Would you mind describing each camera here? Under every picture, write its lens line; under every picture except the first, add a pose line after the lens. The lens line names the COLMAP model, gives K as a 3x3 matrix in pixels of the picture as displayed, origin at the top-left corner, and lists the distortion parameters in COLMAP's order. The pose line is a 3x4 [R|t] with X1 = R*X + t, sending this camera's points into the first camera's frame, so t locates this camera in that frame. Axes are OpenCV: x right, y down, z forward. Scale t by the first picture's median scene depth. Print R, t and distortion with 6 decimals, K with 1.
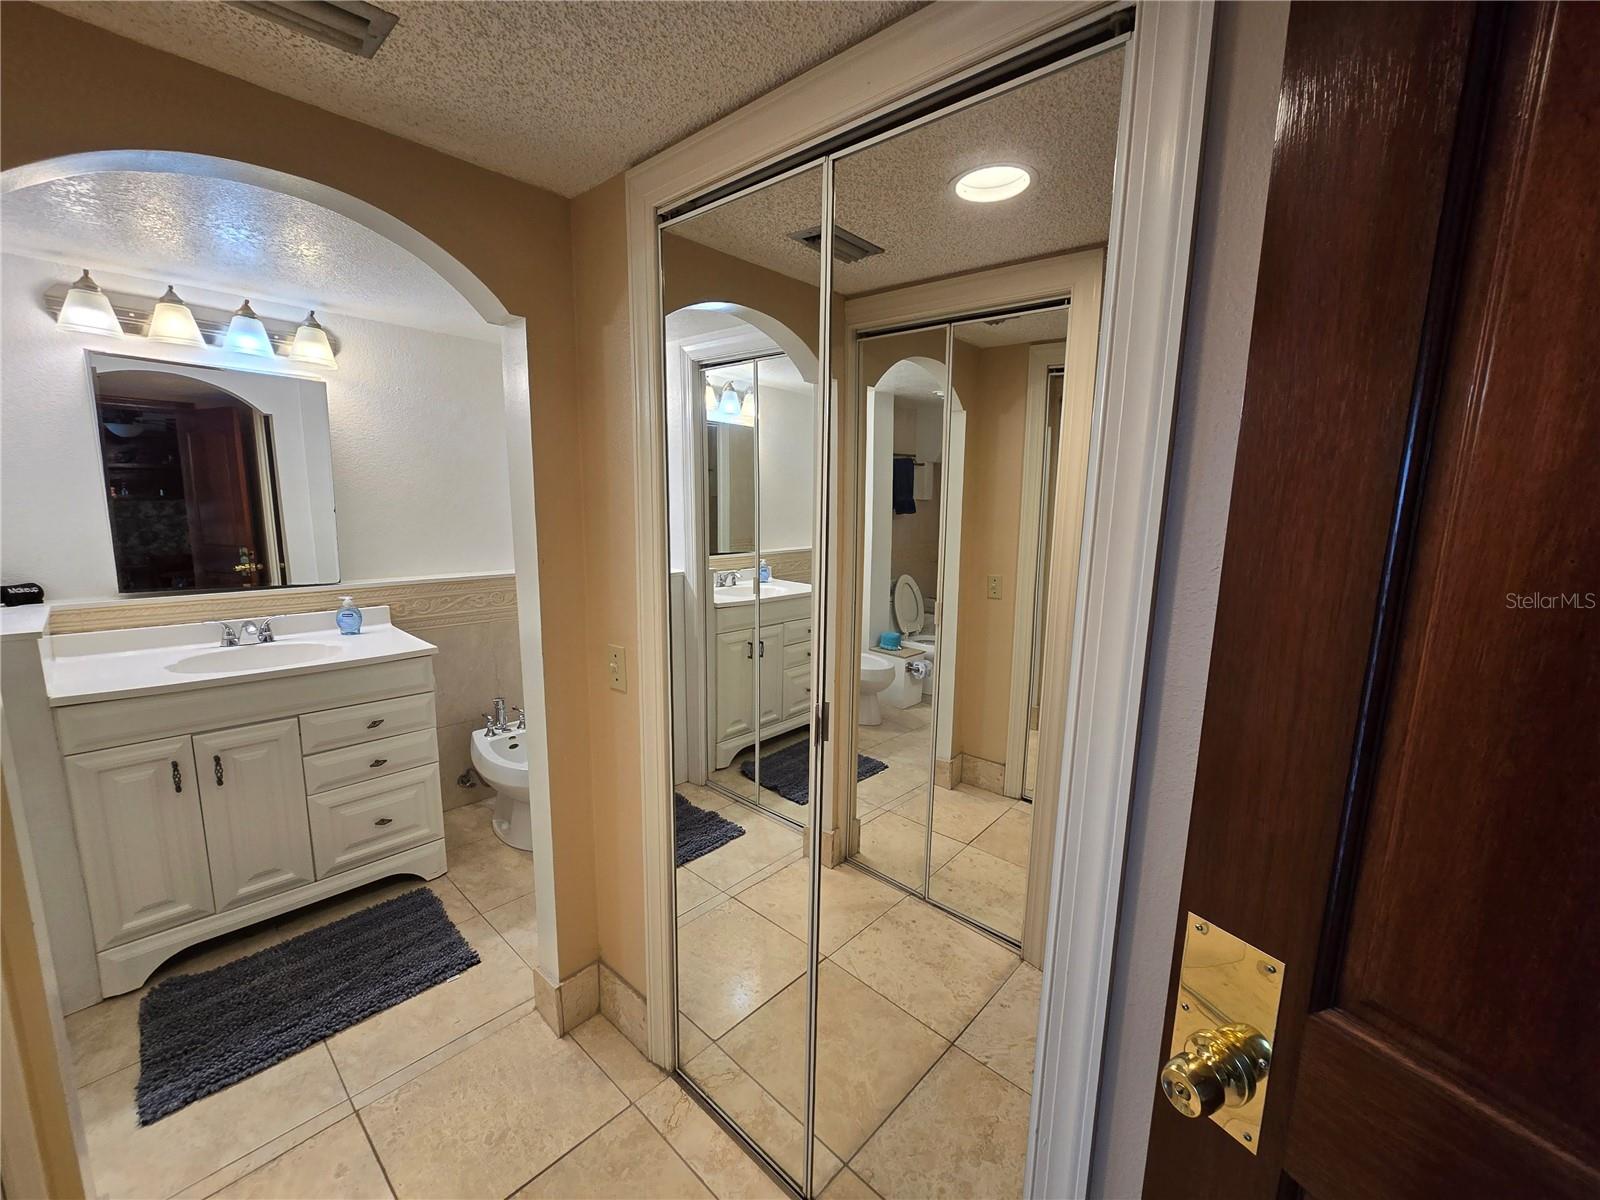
lens RADIAL K [[657.1, 0, 801.9], [0, 657.1, 606.2], [0, 0, 1]] dist [0.000198, -0.002109]
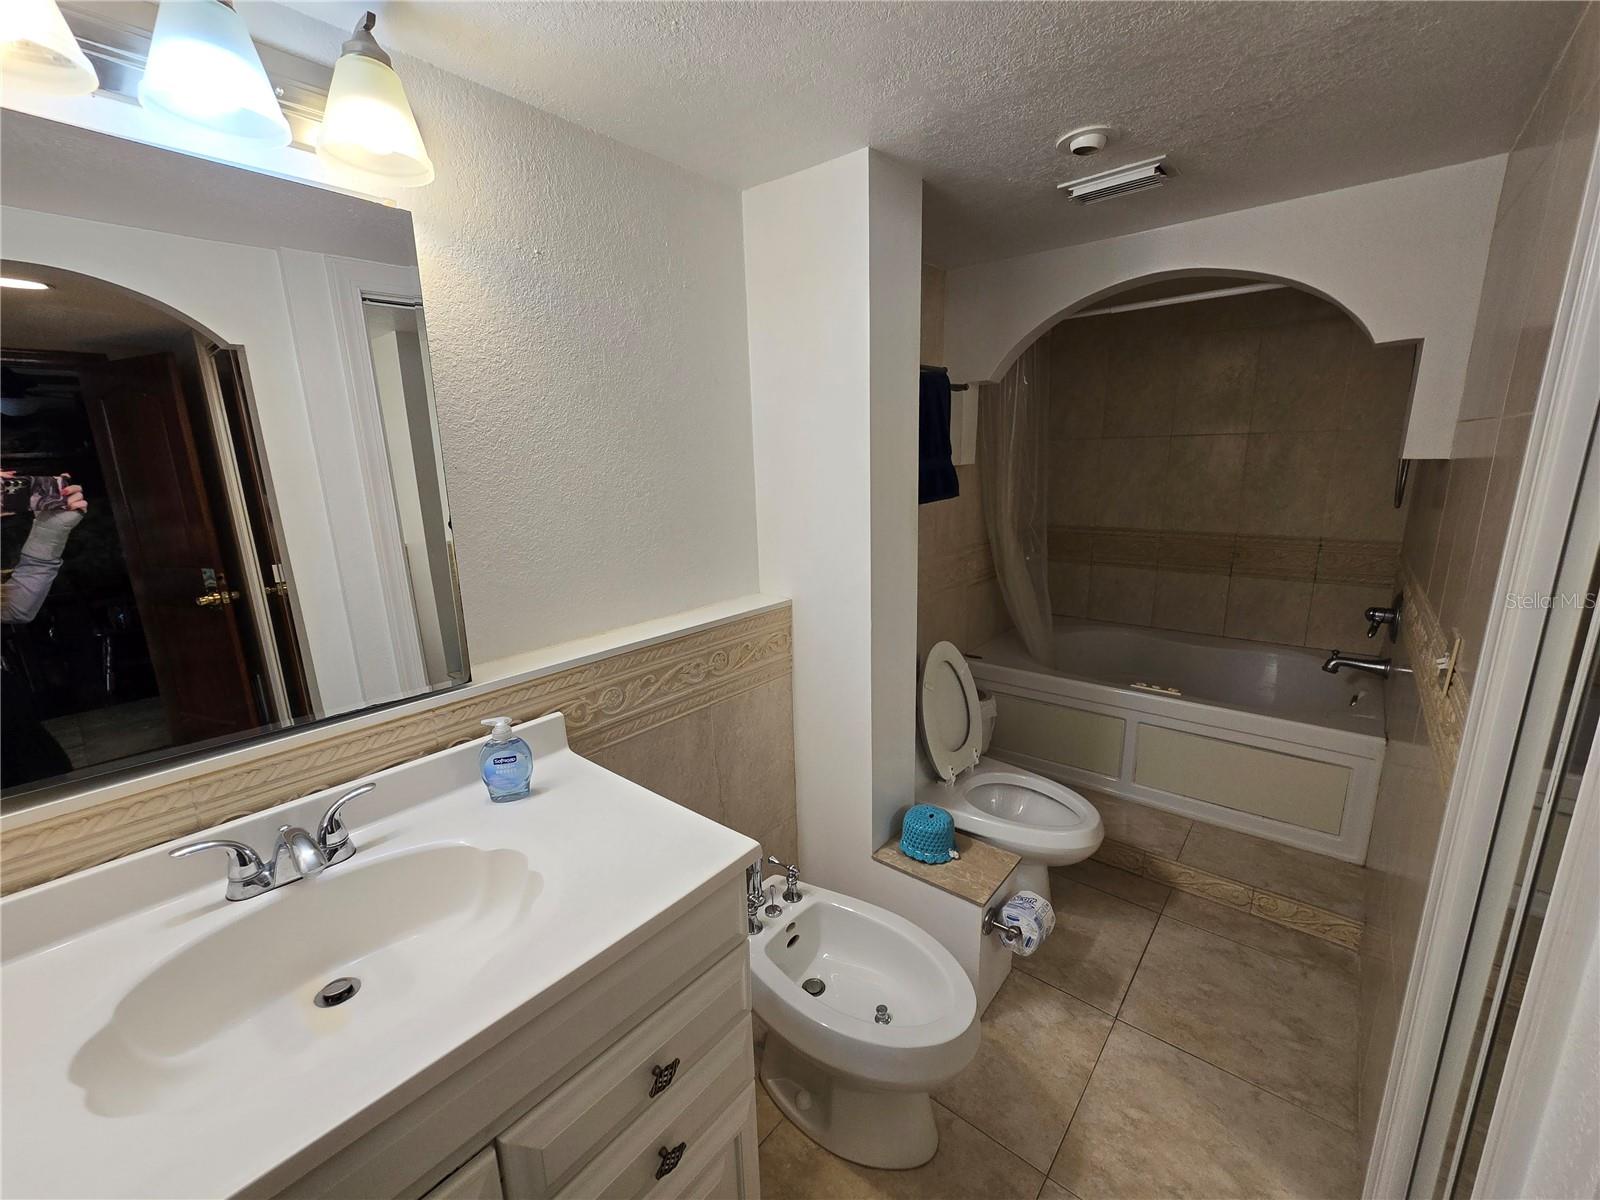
lens RADIAL K [[657.1, 0, 800.8], [0, 657.1, 608.5], [0, 0, 1]] dist [0.000198, -0.002109]
pose [[0.997510, -0.058698, 0.039106, -0.453061], [0.056201, 0.996483, 0.062148, -0.093745], [-0.042616, -0.059795, 0.997301, 0.499181]]
